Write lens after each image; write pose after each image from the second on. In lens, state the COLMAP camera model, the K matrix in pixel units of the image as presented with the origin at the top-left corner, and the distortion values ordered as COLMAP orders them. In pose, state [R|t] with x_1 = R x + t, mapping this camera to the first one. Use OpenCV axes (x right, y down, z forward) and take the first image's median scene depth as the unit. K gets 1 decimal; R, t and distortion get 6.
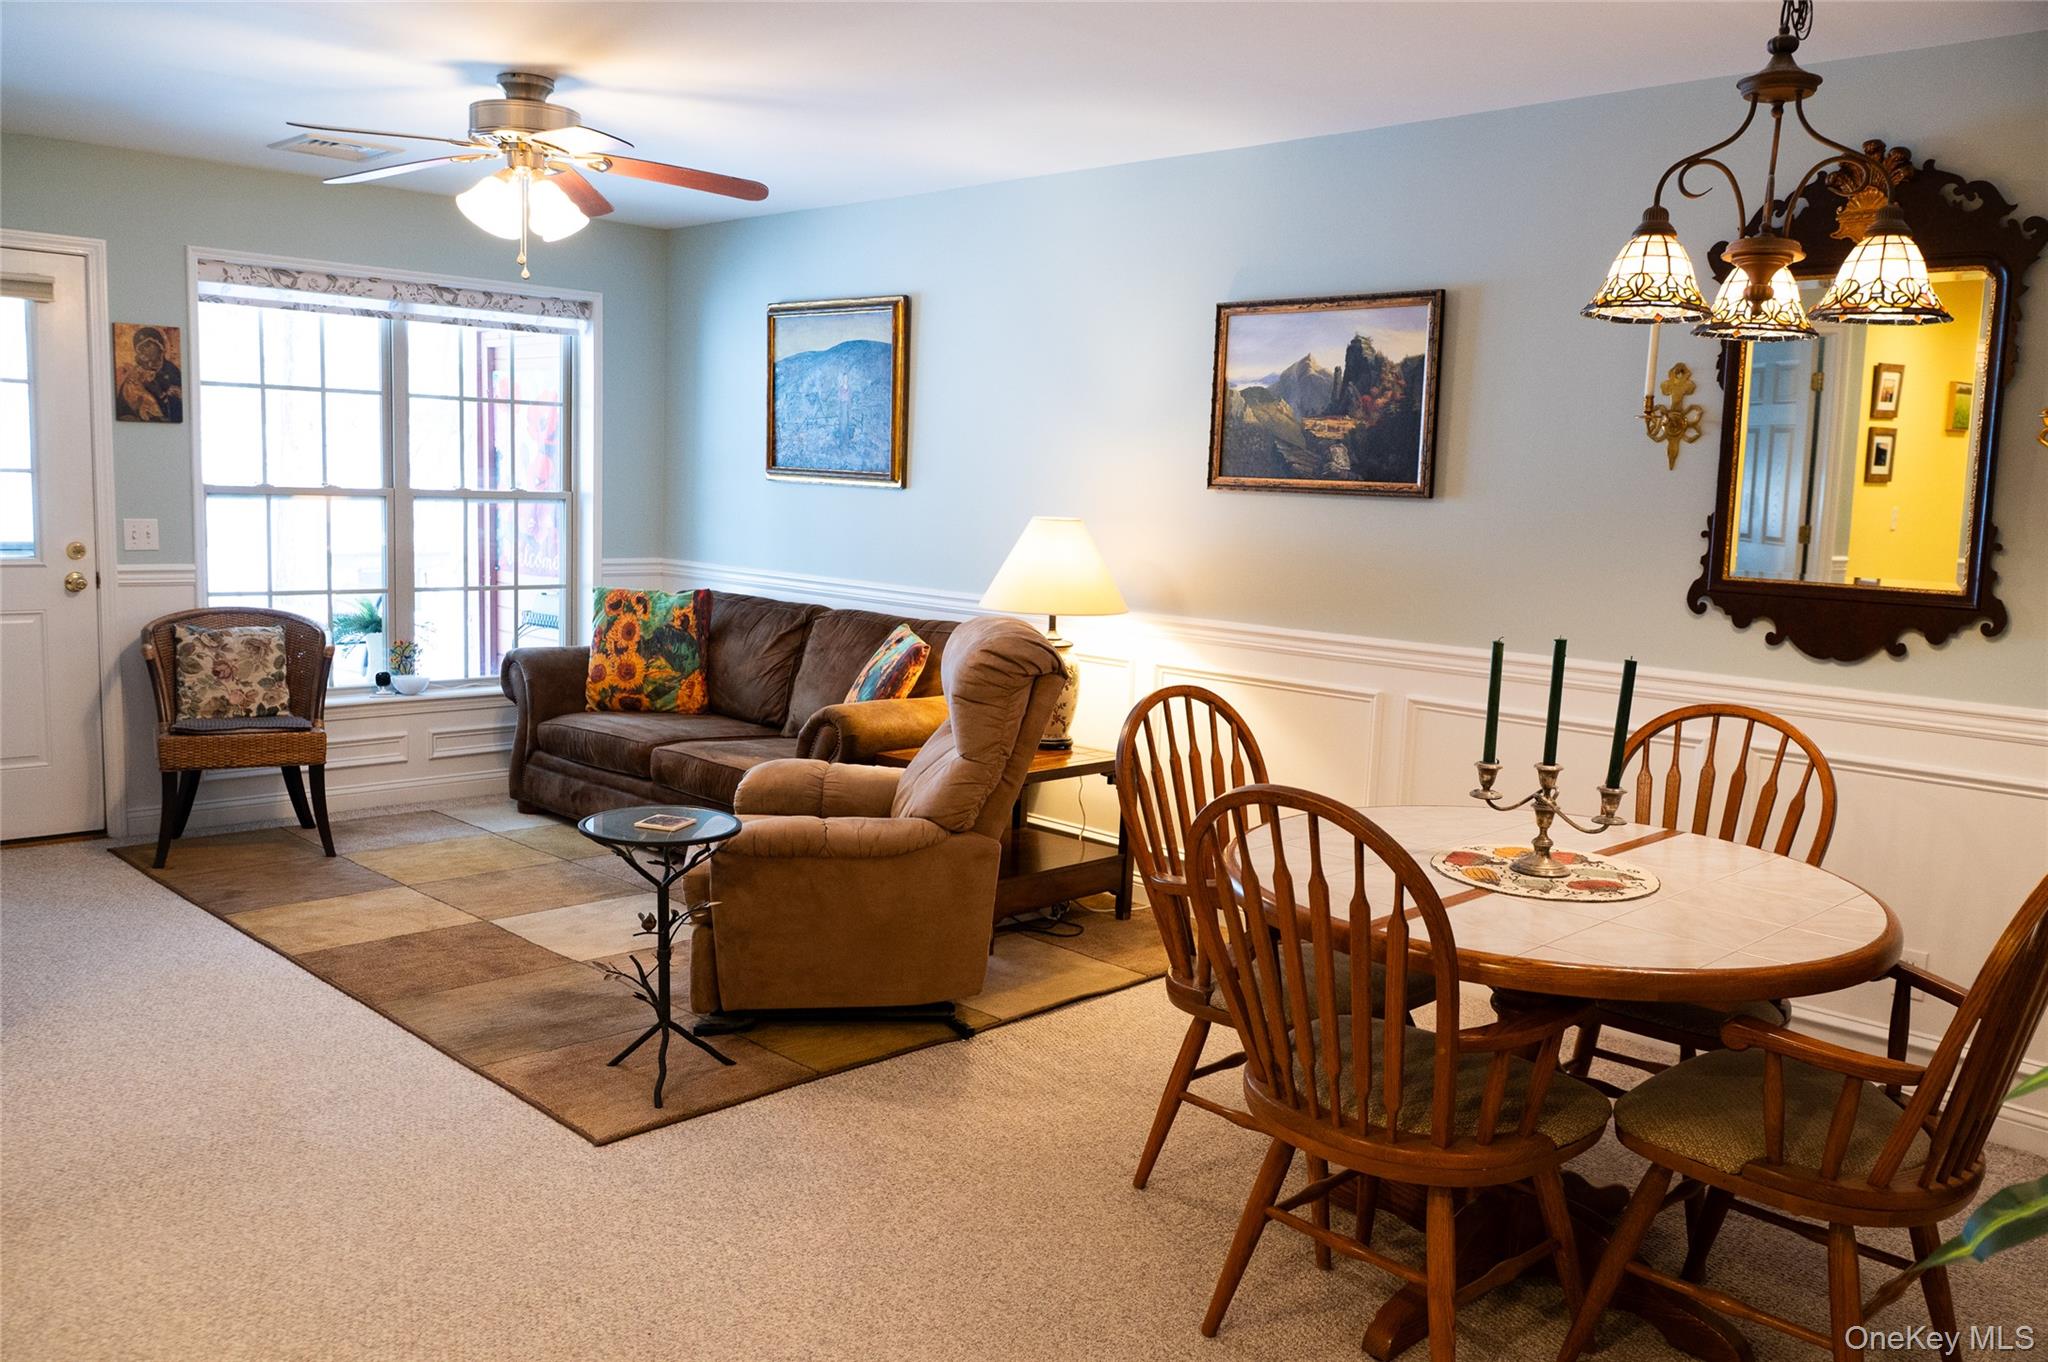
lens RADIAL K [[1631.1, 0, 1019.4], [0, 1631.1, 684.8], [0, 0, 1]] dist [0.003047, -0.012938]
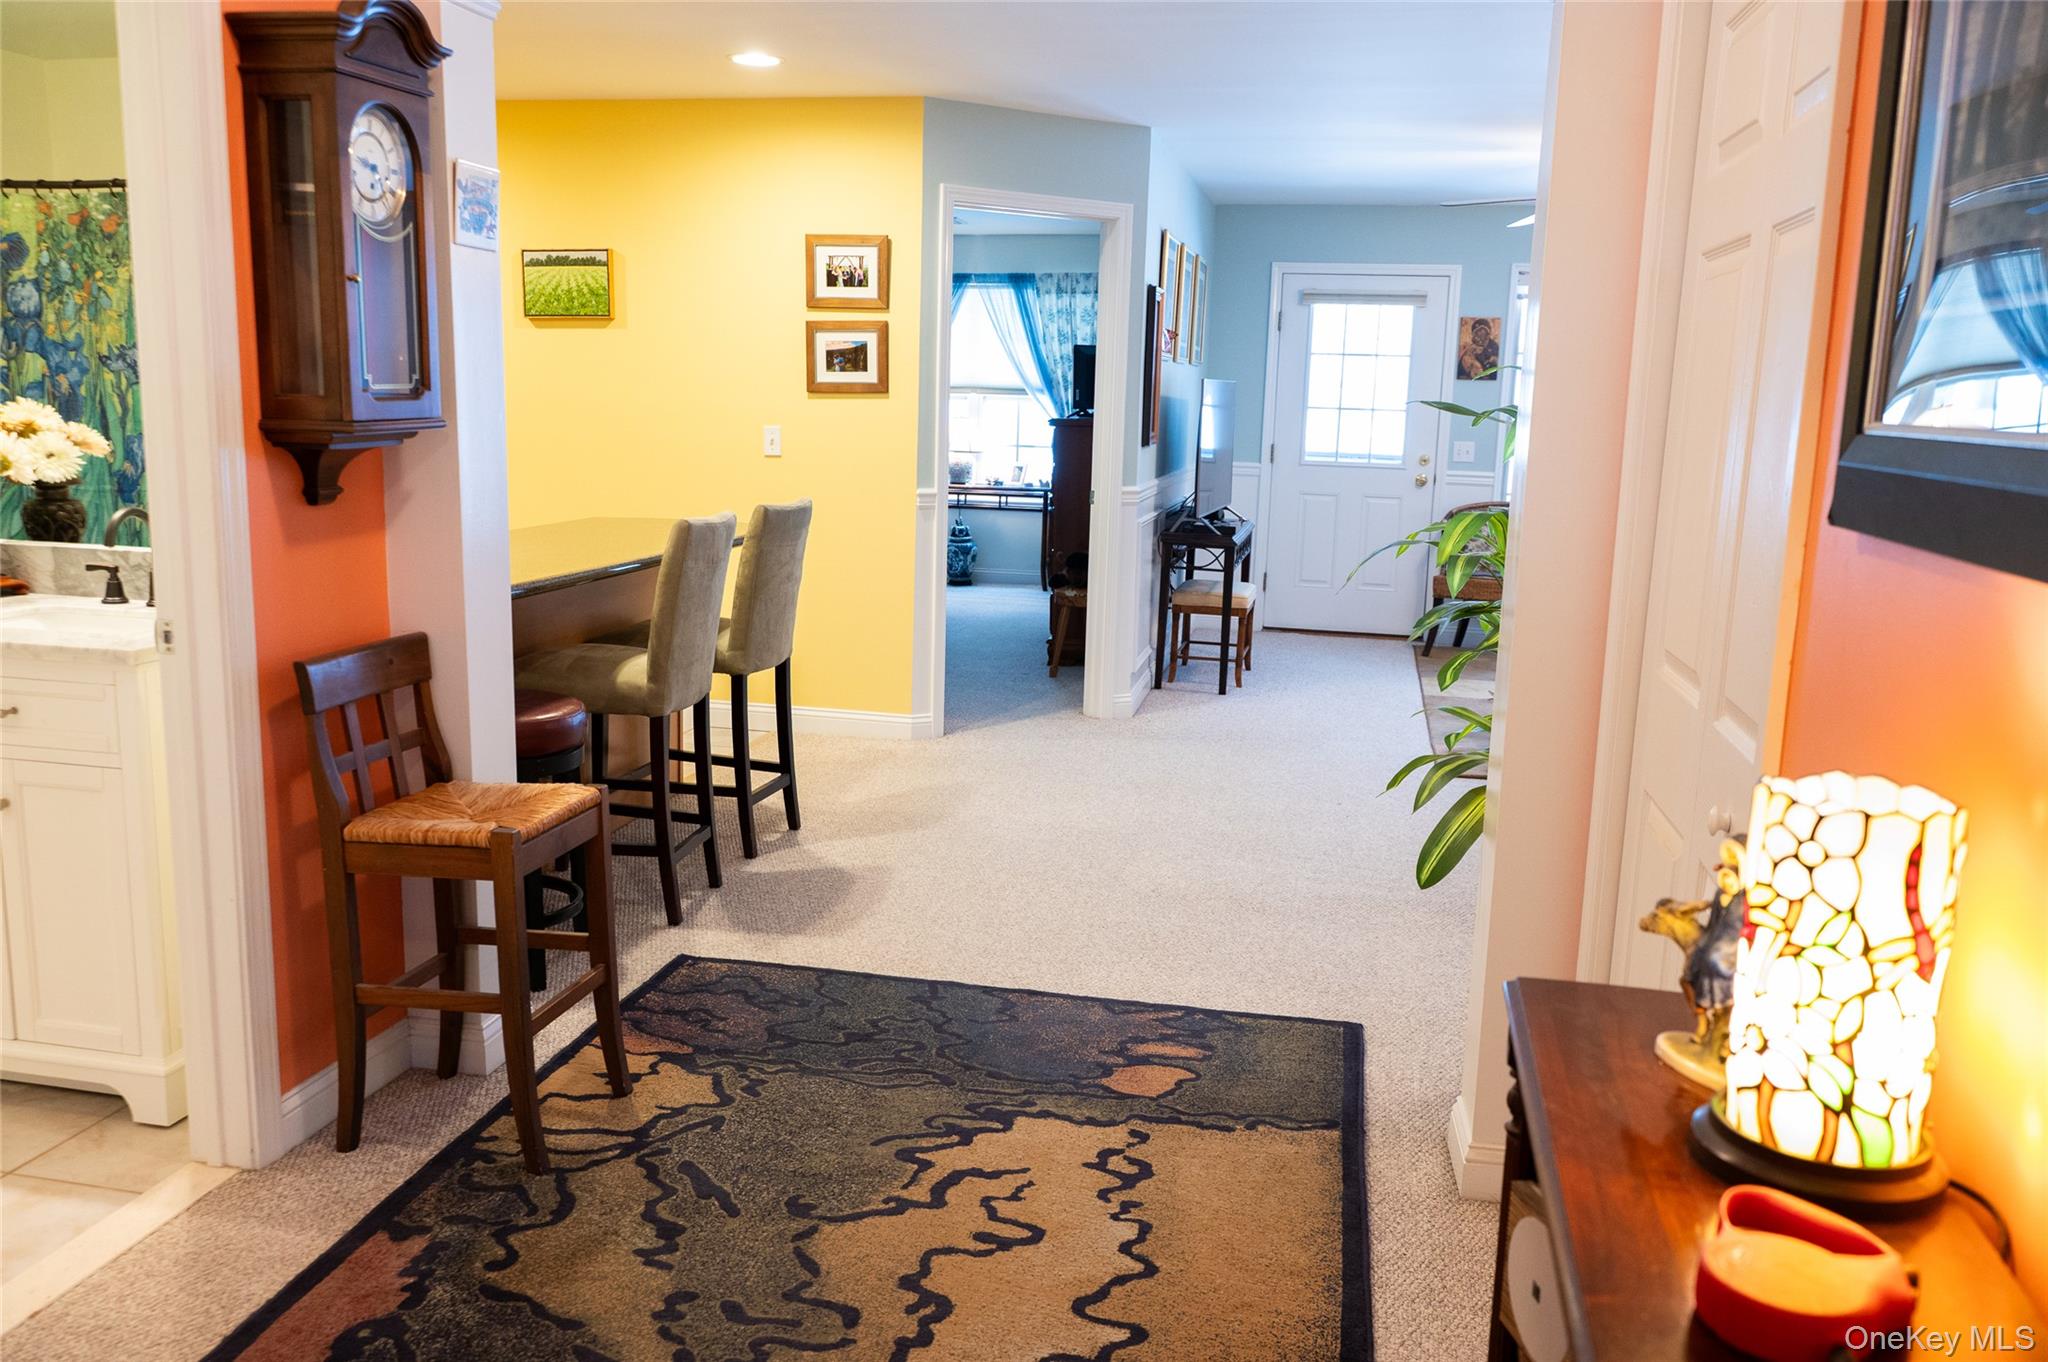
lens RADIAL K [[1631.1, 0, 1023.9], [0, 1631.1, 679.7], [0, 0, 1]] dist [0.003047, -0.012938]
pose [[0.556140, 0.128262, -0.821132, 0.647629], [-0.115651, 0.990350, 0.076366, 0.064317], [0.823002, 0.052495, 0.565607, -0.266545]]
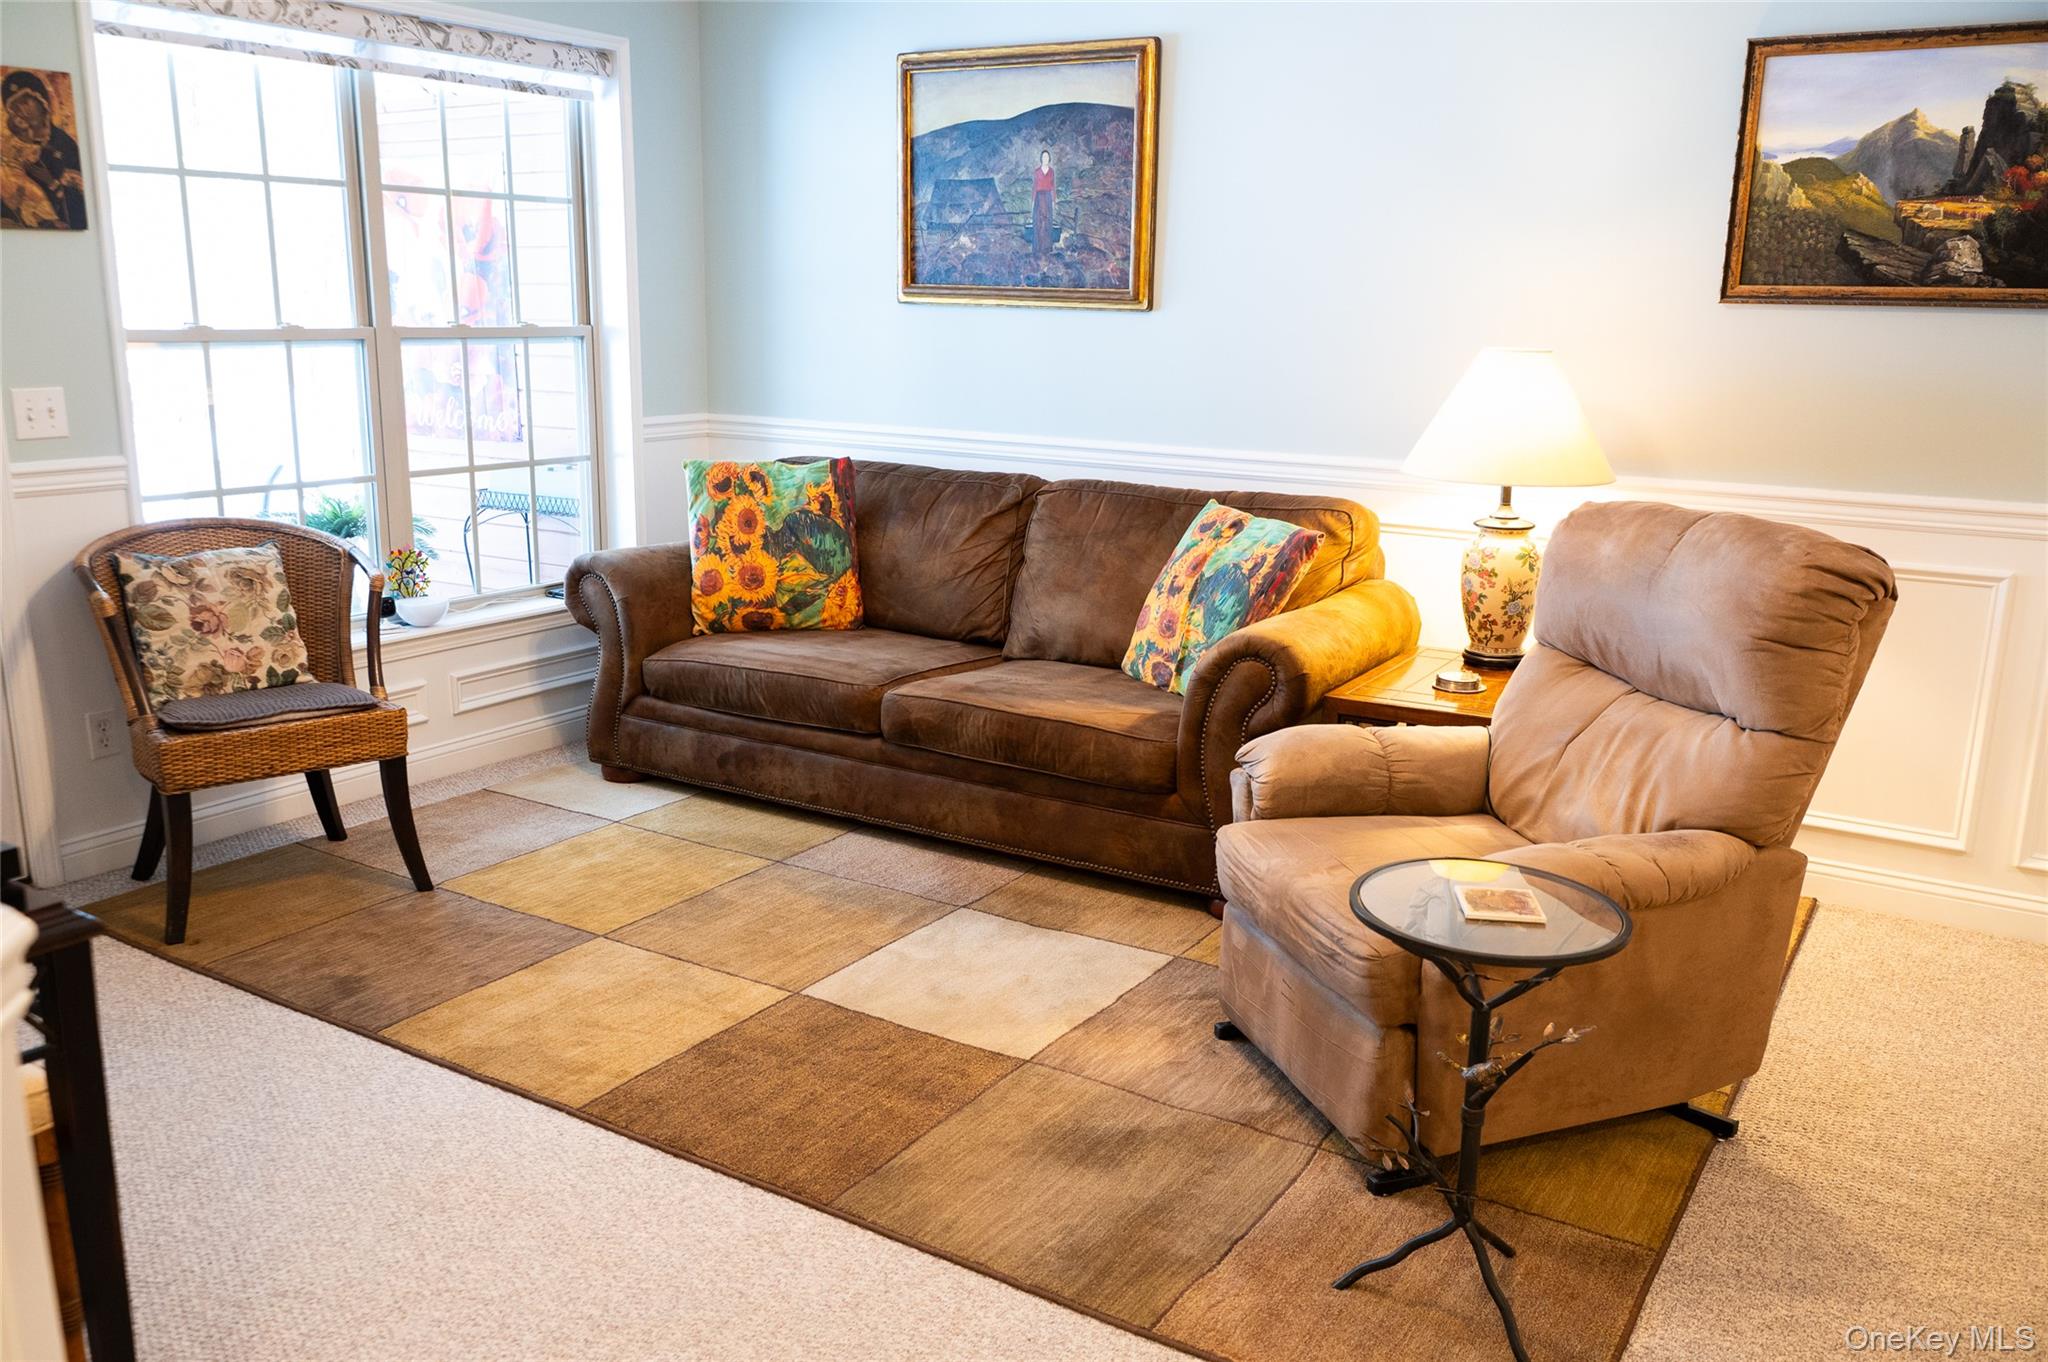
lens RADIAL K [[1631.1, 0, 1023.8], [0, 1631.1, 681.5], [0, 0, 1]] dist [0.003047, -0.012938]
pose [[0.973907, -0.071342, 0.215445, -0.373171], [0.047521, 0.992367, 0.113796, -0.051324], [-0.221919, -0.100589, 0.969863, 0.354979]]
